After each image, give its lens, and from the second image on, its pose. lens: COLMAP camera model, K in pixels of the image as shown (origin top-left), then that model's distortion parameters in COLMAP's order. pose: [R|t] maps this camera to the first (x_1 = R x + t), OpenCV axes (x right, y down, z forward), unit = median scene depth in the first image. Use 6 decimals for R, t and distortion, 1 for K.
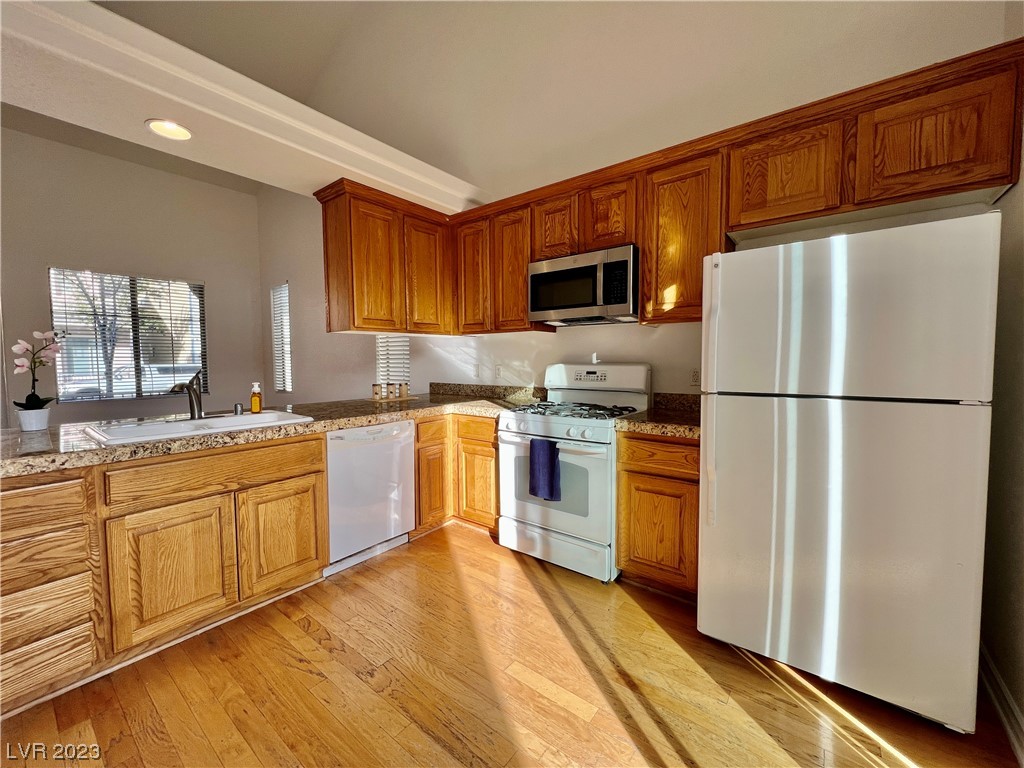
lens RADIAL K [[408.8, 0, 511.2], [0, 408.8, 382.2], [0, 0, 1]] dist [-0.000989, 0.000301]
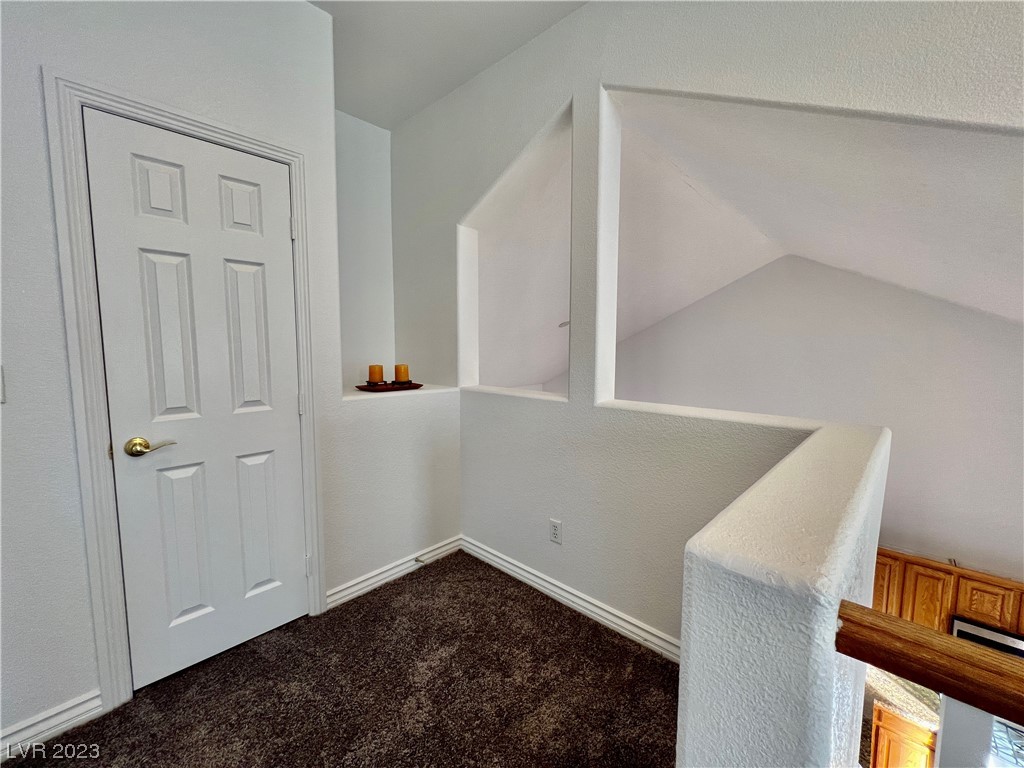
lens RADIAL K [[410.5, 0, 511.8], [0, 410.5, 381.4], [0, 0, 1]] dist [0.000082, 0.000192]
pose [[0.996057, 0.014956, -0.087450, -1.614331], [-0.012047, 0.999359, 0.033701, -1.344904], [0.087898, -0.032515, 0.995599, -0.608718]]
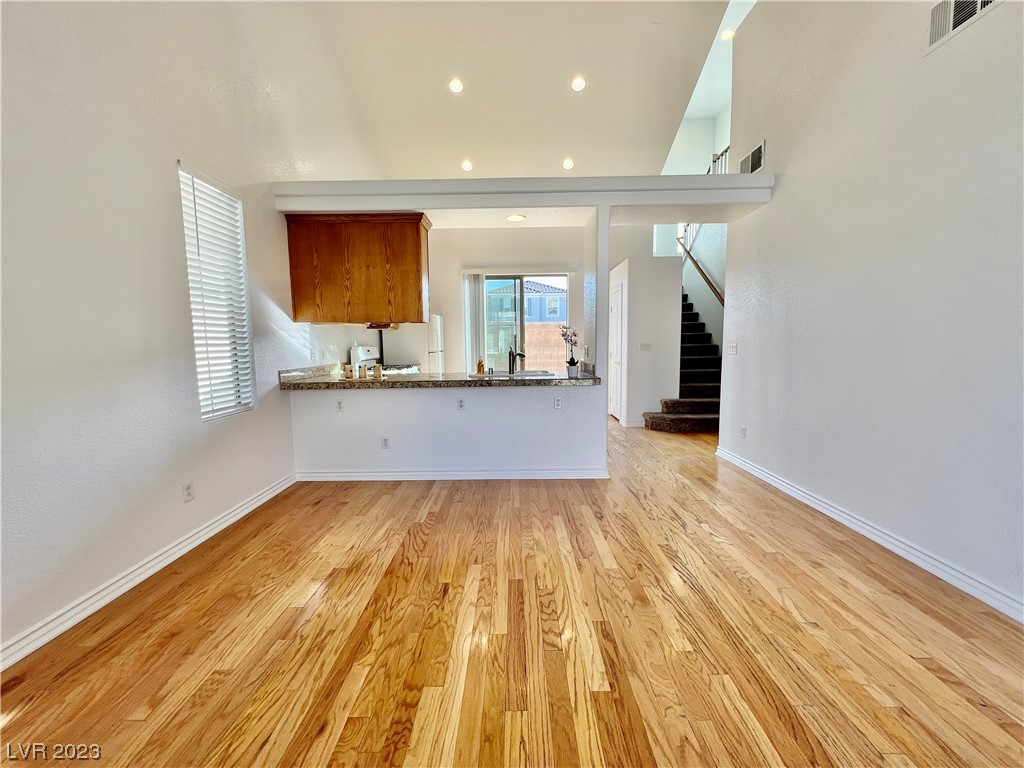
lens RADIAL K [[408.8, 0, 511.2], [0, 408.8, 382.2], [0, 0, 1]] dist [-0.000989, 0.000301]
pose [[-0.609475, -0.066722, 0.789993, -2.039820], [0.060314, 0.989662, 0.130118, -0.100926], [-0.790508, 0.126951, -0.599150, 1.936124]]
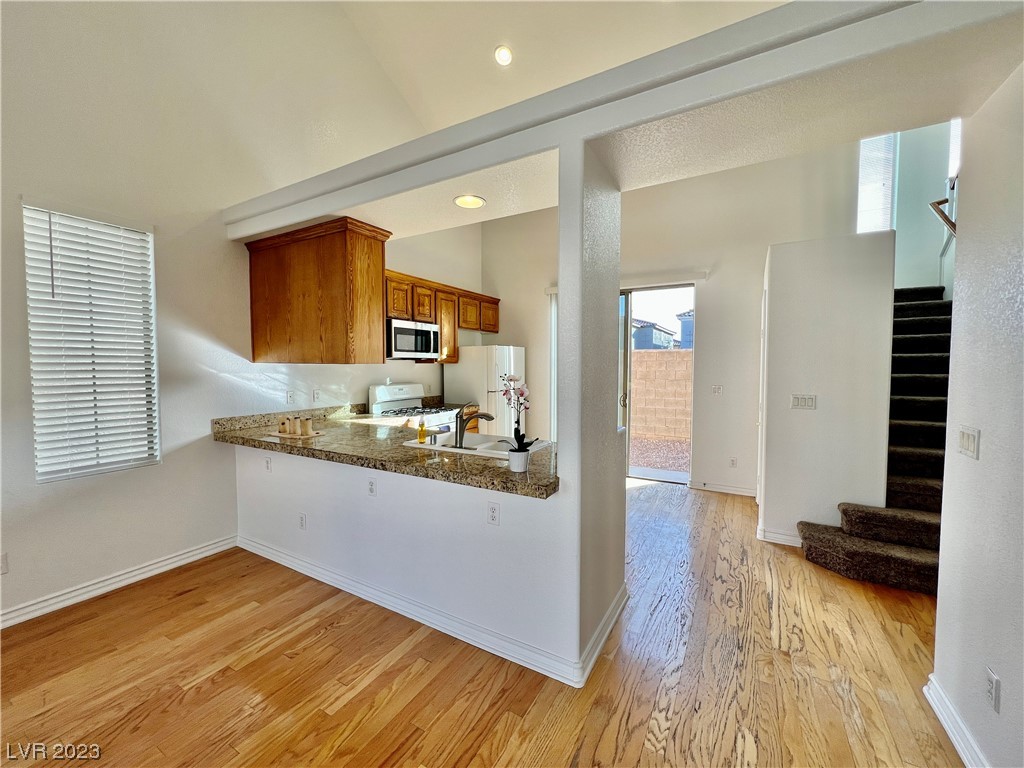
lens RADIAL K [[408.8, 0, 511.2], [0, 408.8, 382.2], [0, 0, 1]] dist [-0.000989, 0.000301]
pose [[-0.140066, -0.039613, 0.989349, -1.770513], [0.055554, 0.997311, 0.047796, -0.126251], [-0.988582, 0.061657, -0.137489, 0.931419]]
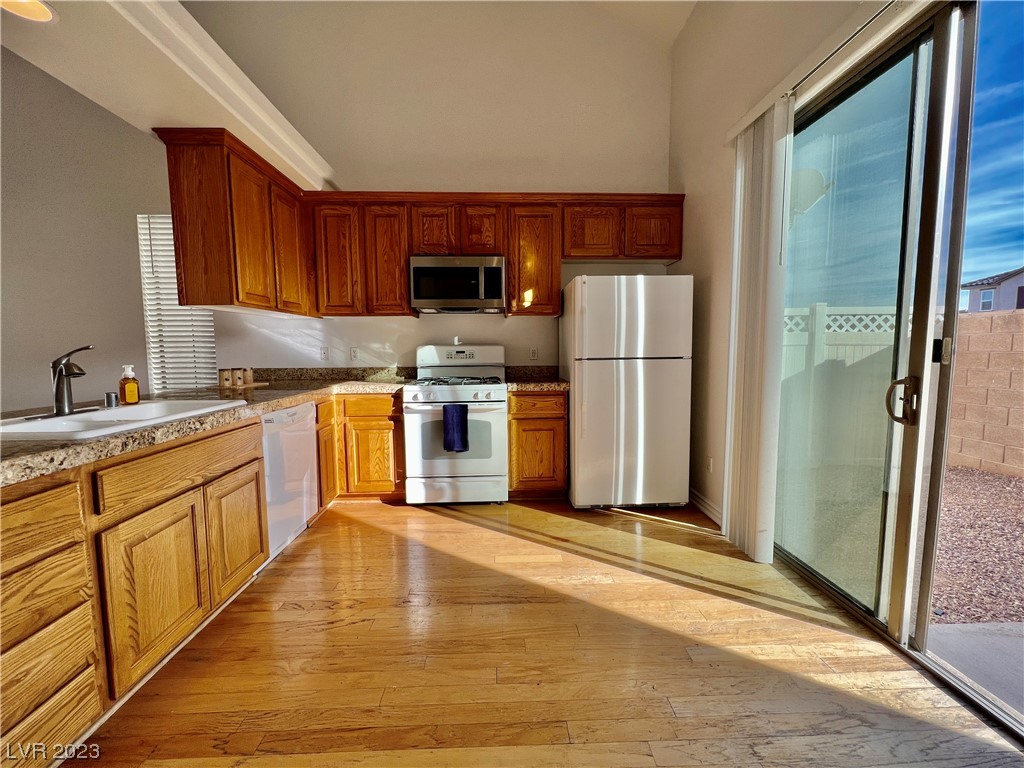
lens RADIAL K [[408.8, 0, 511.2], [0, 408.8, 382.2], [0, 0, 1]] dist [-0.000989, 0.000301]
pose [[0.766572, -0.053400, 0.639935, -0.578663], [0.039289, 0.998570, 0.036264, 0.034776], [-0.640956, -0.002656, 0.767573, -0.066386]]
